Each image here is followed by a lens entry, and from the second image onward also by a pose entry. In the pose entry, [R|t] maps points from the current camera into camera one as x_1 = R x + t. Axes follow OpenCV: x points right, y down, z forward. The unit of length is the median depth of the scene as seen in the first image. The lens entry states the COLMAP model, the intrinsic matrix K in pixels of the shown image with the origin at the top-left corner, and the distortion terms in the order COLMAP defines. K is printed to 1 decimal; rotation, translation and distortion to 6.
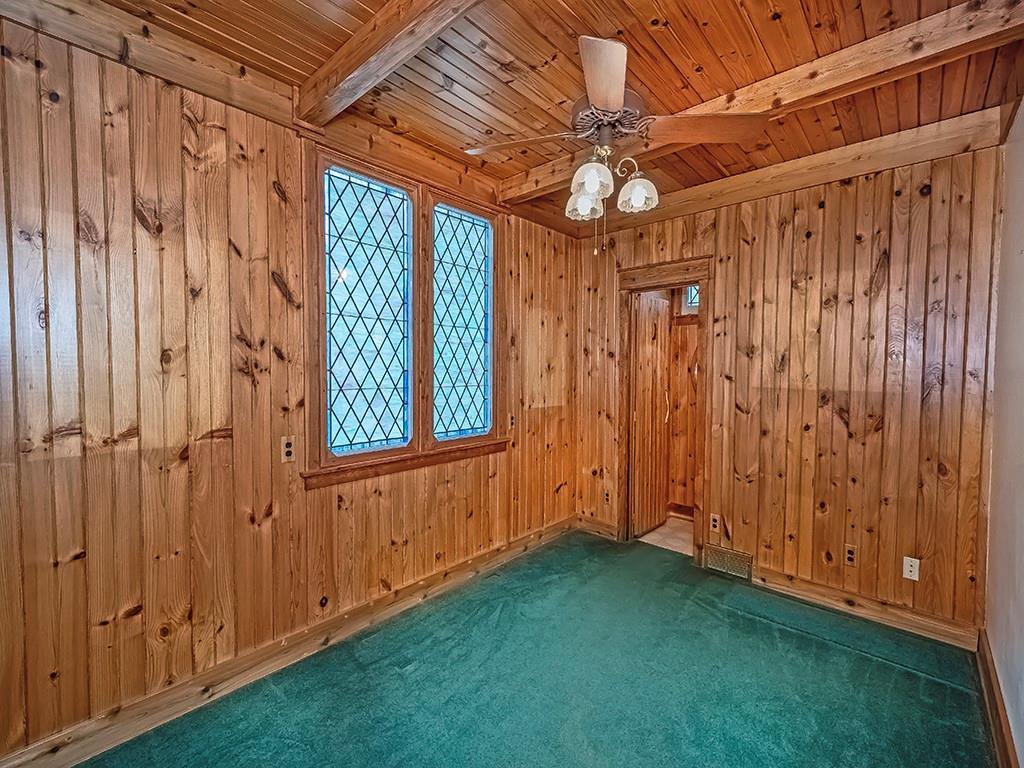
lens RADIAL K [[442.8, 0, 520.8], [0, 442.8, 385.4], [0, 0, 1]] dist [0.003744, -0.002165]
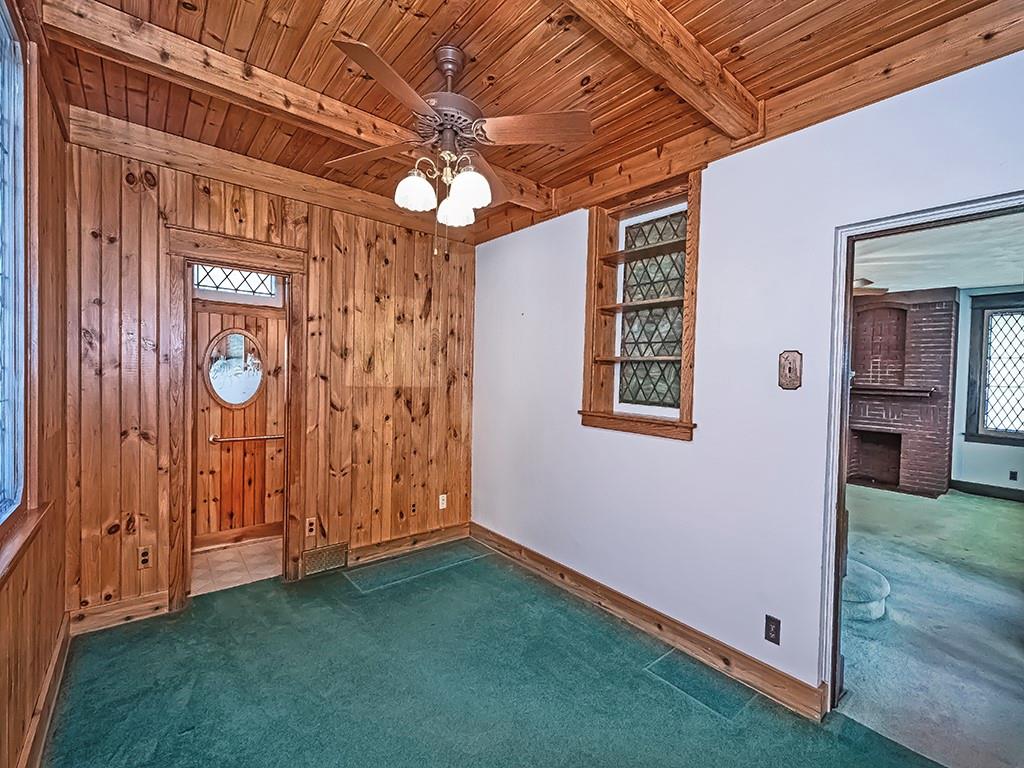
lens RADIAL K [[442.8, 0, 515.5], [0, 442.8, 380.6], [0, 0, 1]] dist [0.003744, -0.002165]
pose [[0.134041, -0.018764, 0.990798, -0.493247], [0.011456, 0.999783, 0.017385, -0.024215], [-0.990910, 0.009020, 0.134227, 0.448048]]
